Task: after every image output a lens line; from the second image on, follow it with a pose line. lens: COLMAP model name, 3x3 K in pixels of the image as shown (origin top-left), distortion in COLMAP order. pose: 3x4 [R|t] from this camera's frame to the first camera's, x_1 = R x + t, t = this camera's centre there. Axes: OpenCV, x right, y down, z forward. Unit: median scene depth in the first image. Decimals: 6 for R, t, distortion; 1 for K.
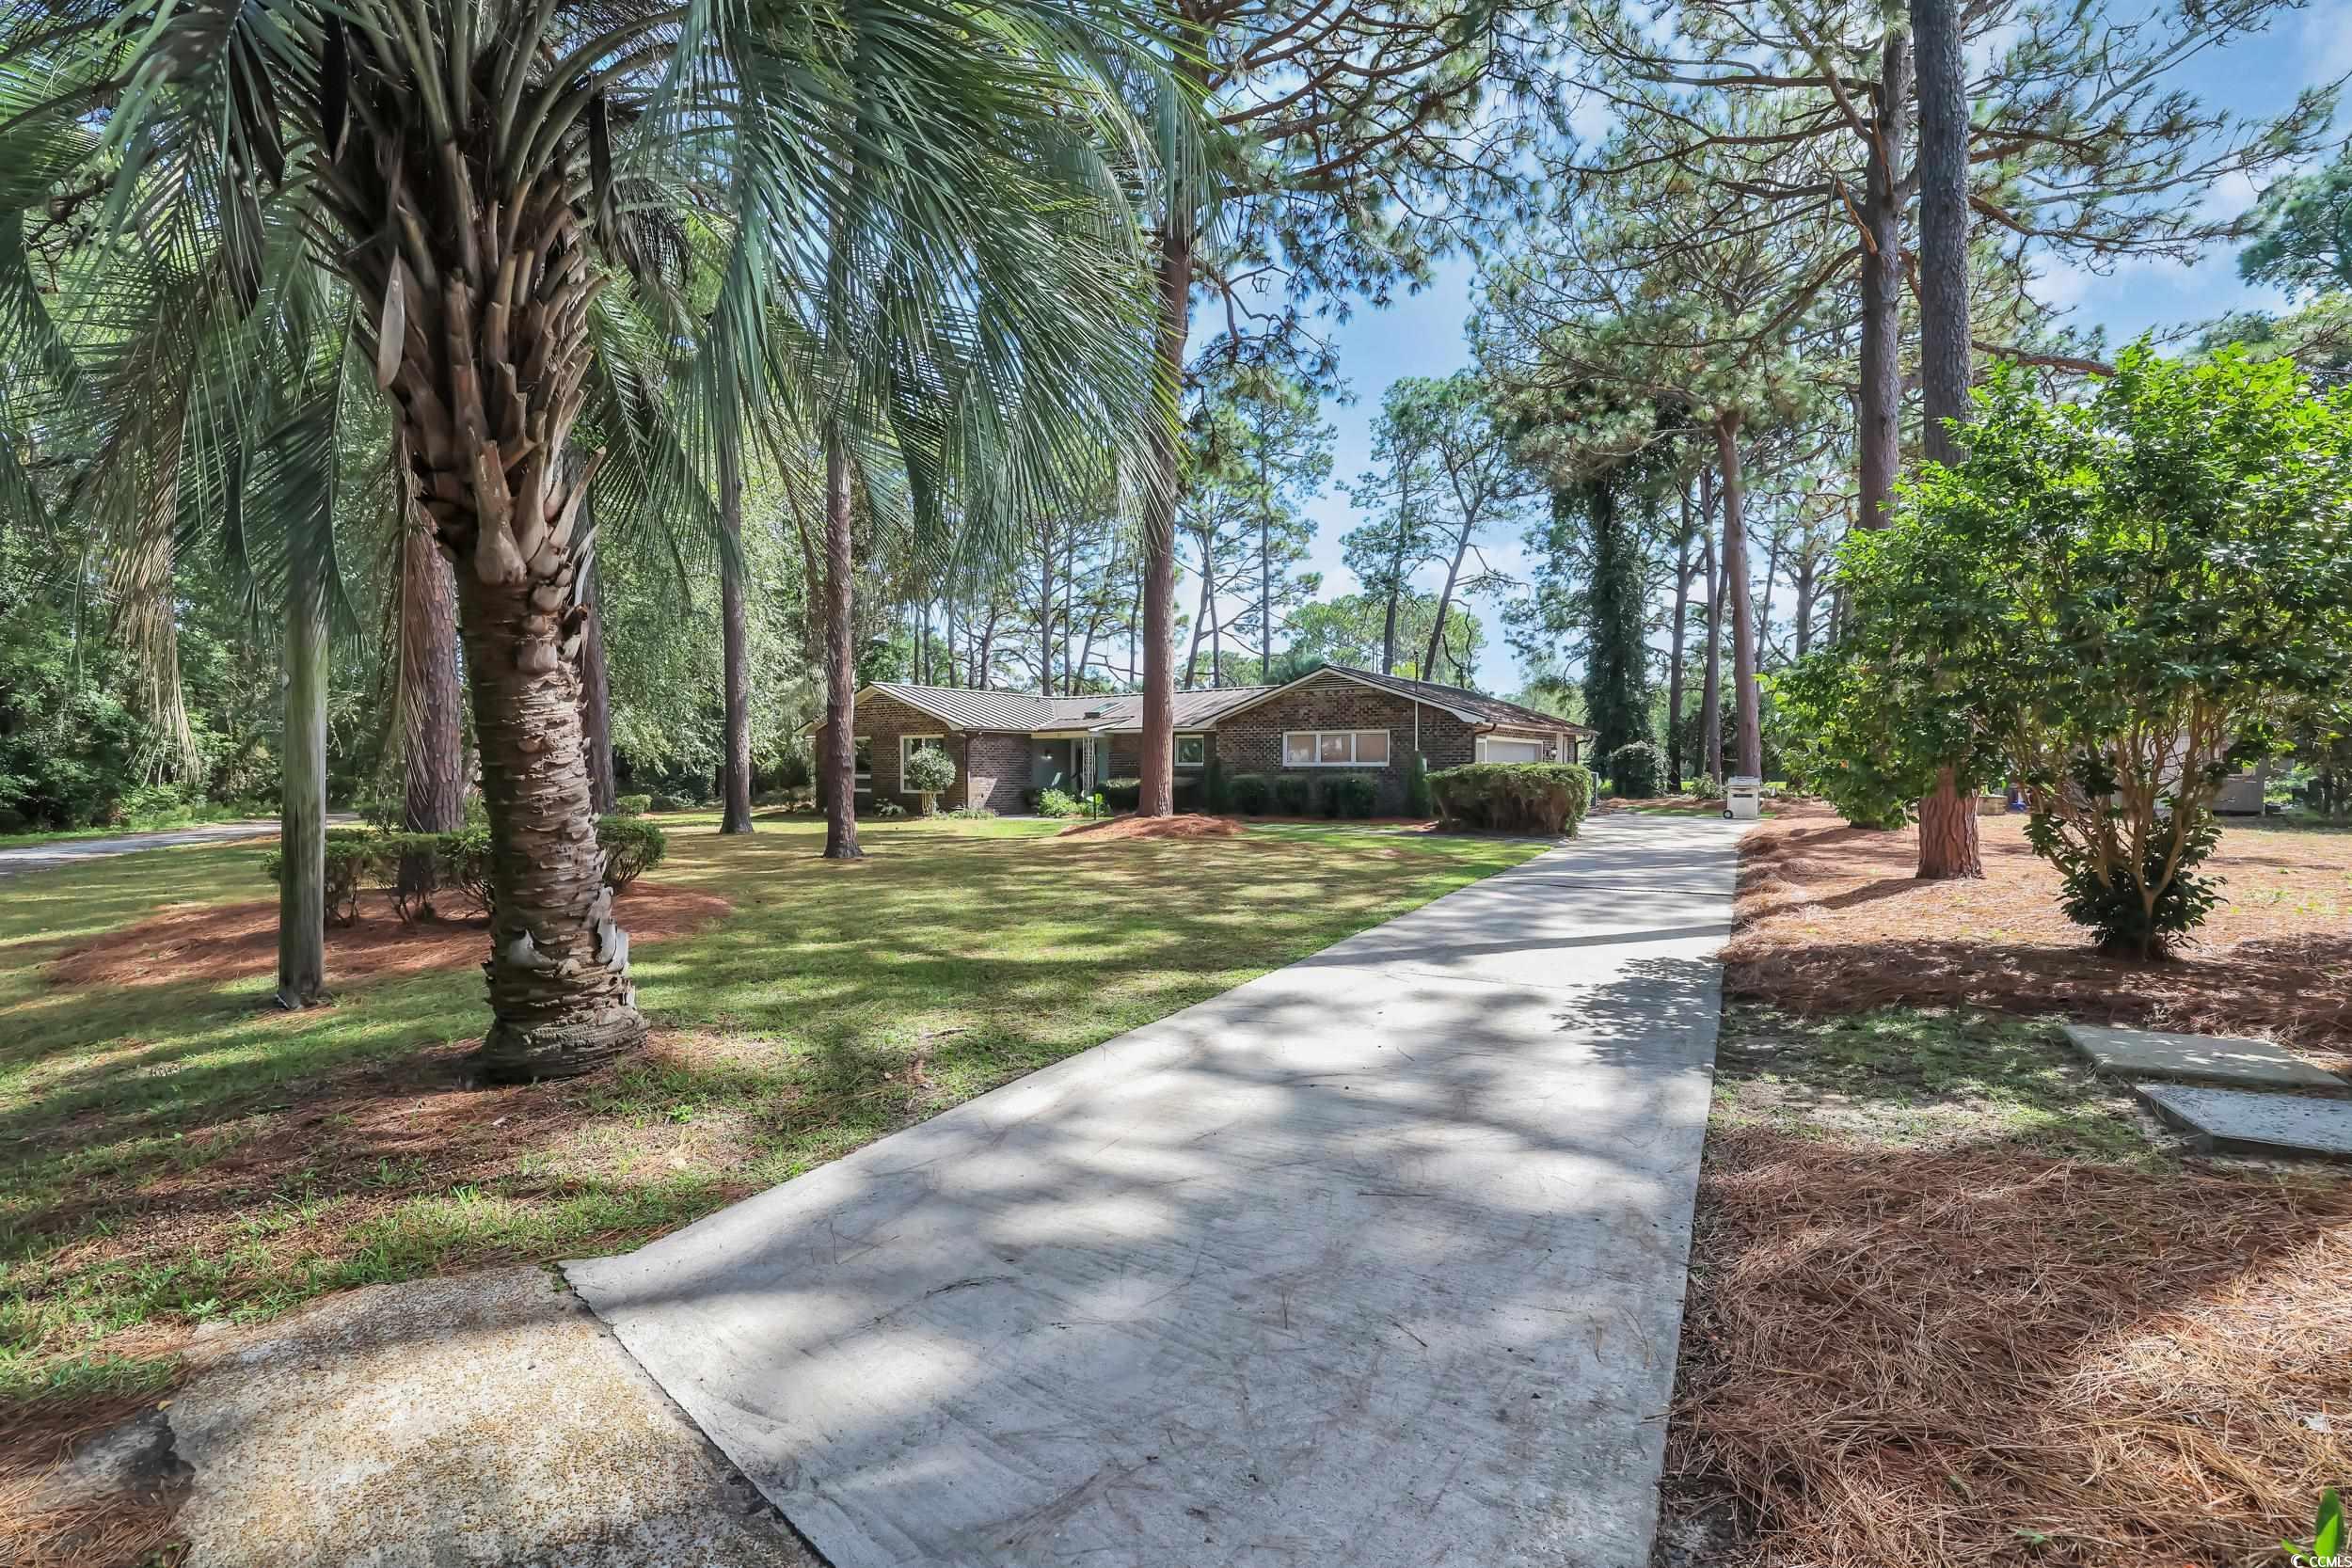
lens RADIAL K [[1018.0, 0, 1183.5], [0, 1018.0, 771.3], [0, 0, 1]] dist [-0.044933, 0.017718]
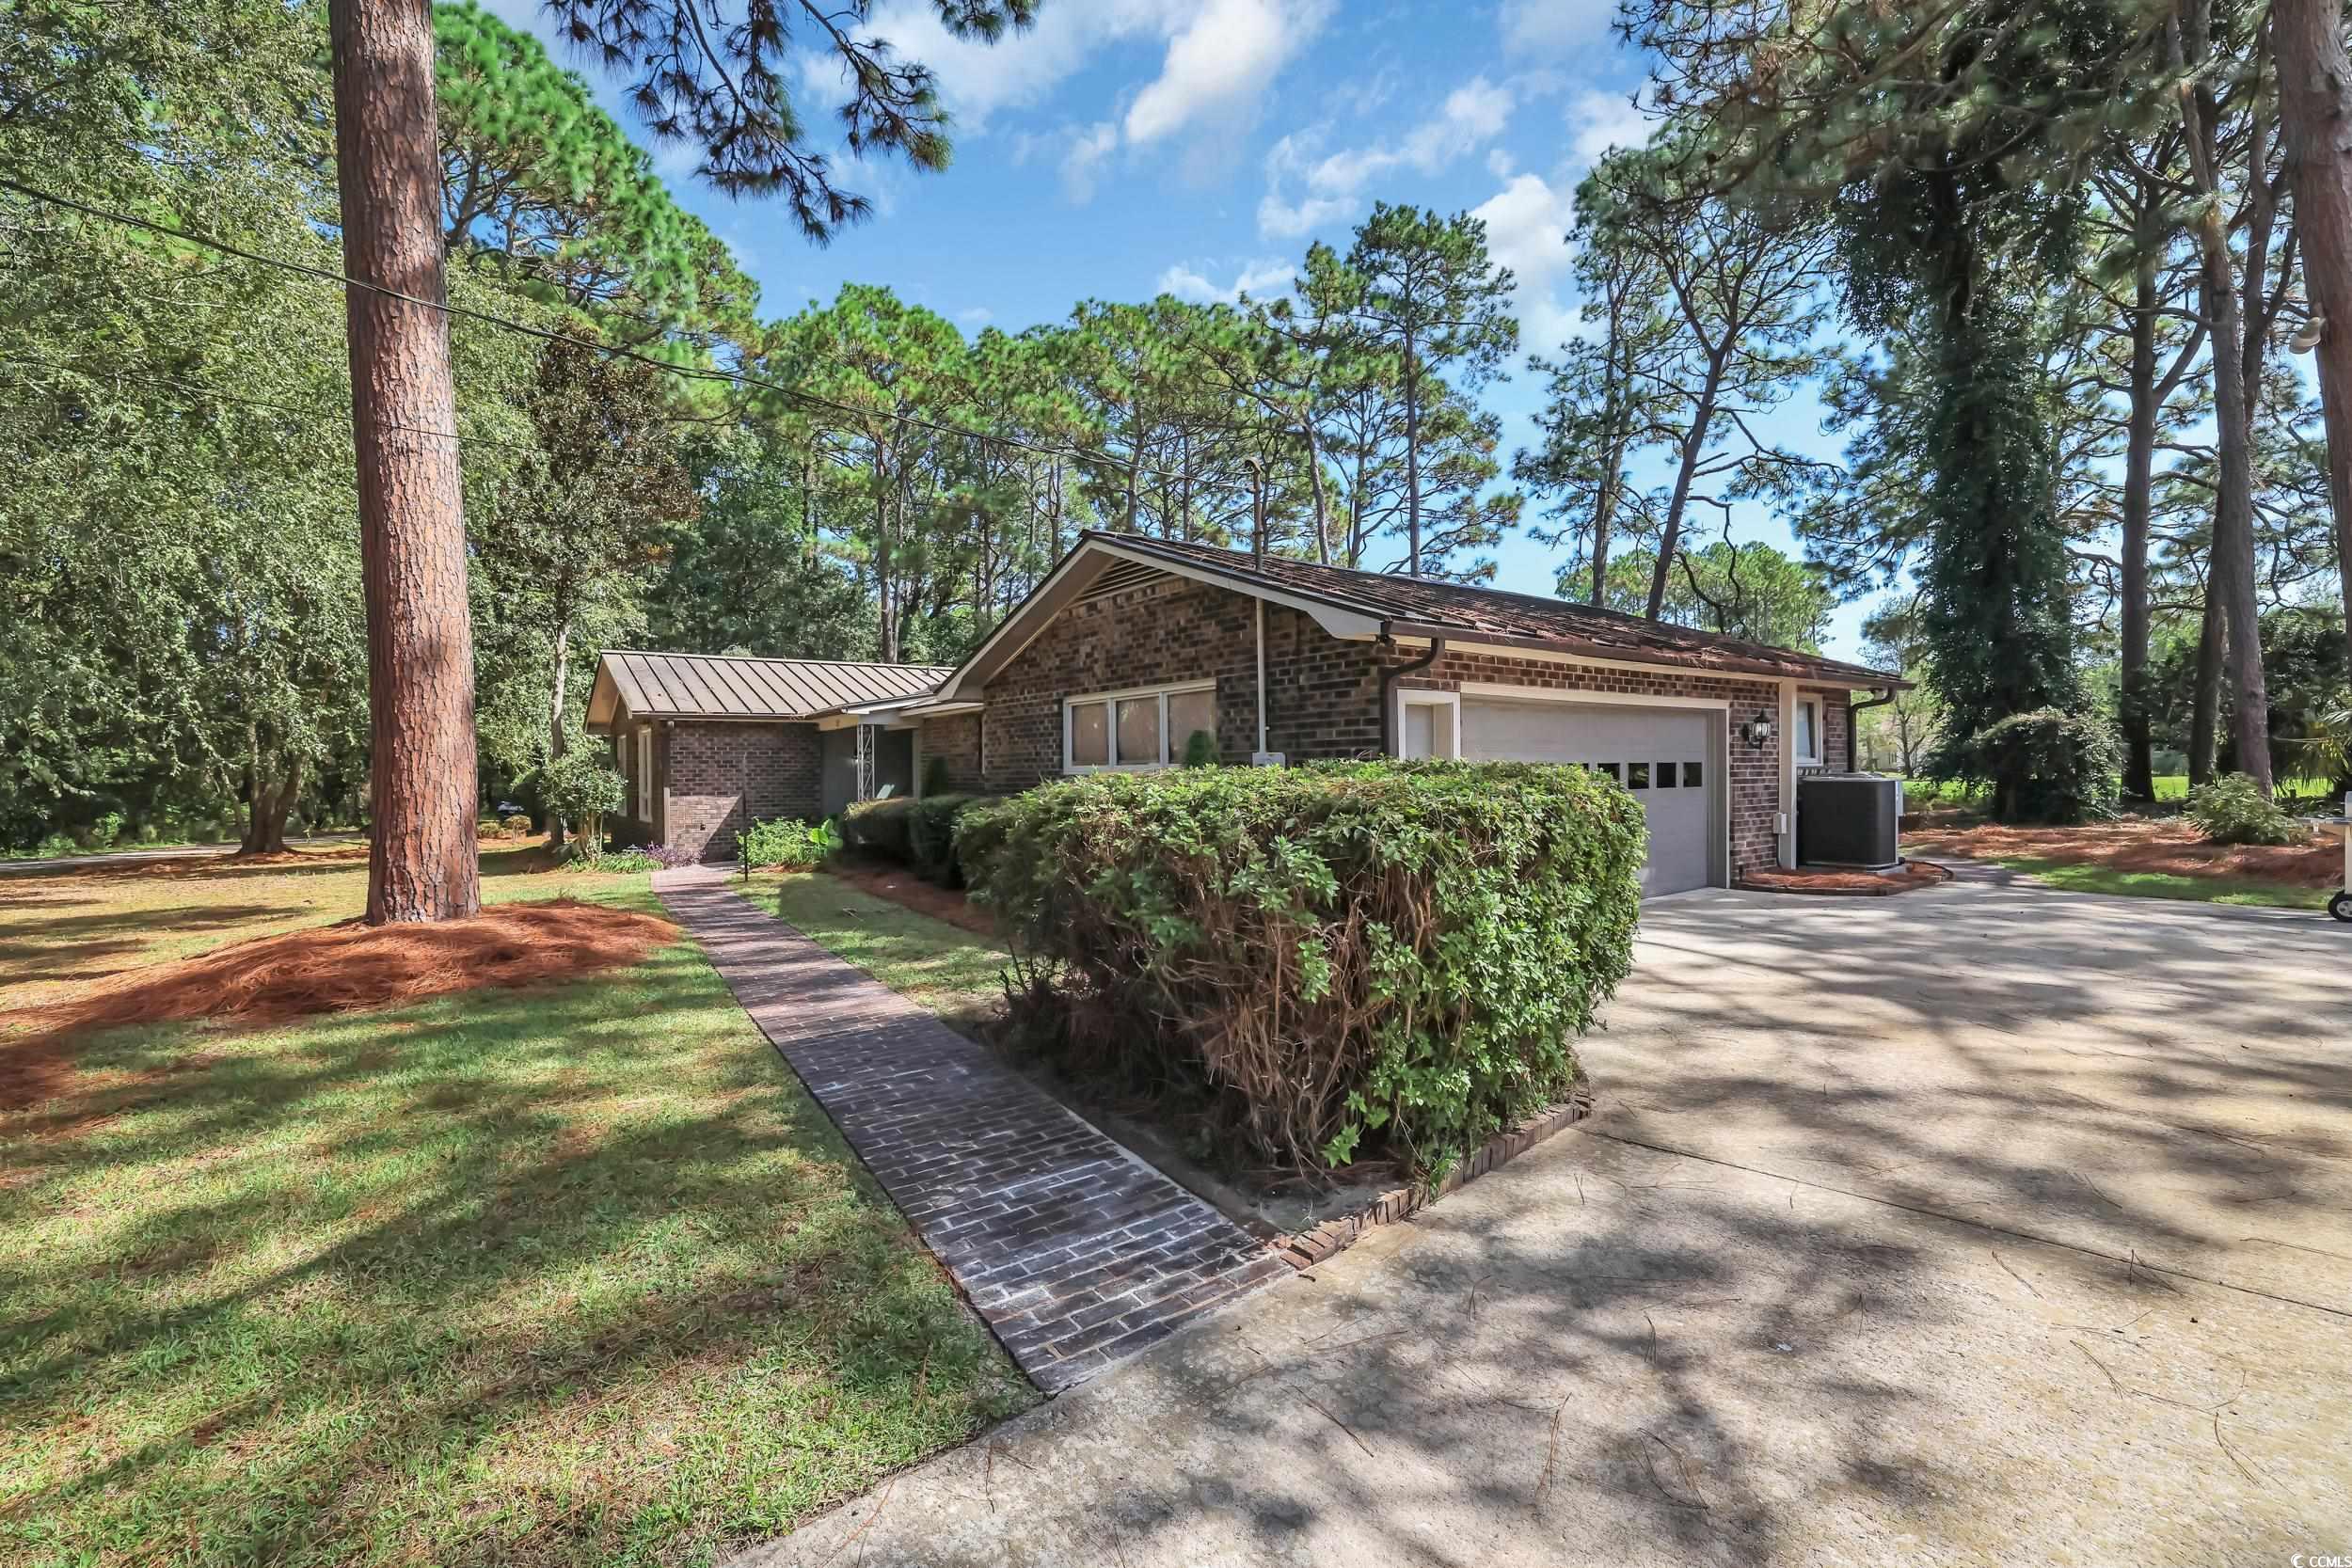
lens RADIAL K [[1038.2, 0, 1198.2], [0, 1038.2, 734.0], [0, 0, 1]] dist [0.001199, 0.000379]
pose [[0.960030, -0.023526, -0.278905, 0.148195], [0.013685, 0.999215, -0.037179, -0.002627], [0.279561, 0.031876, 0.959599, 0.300661]]
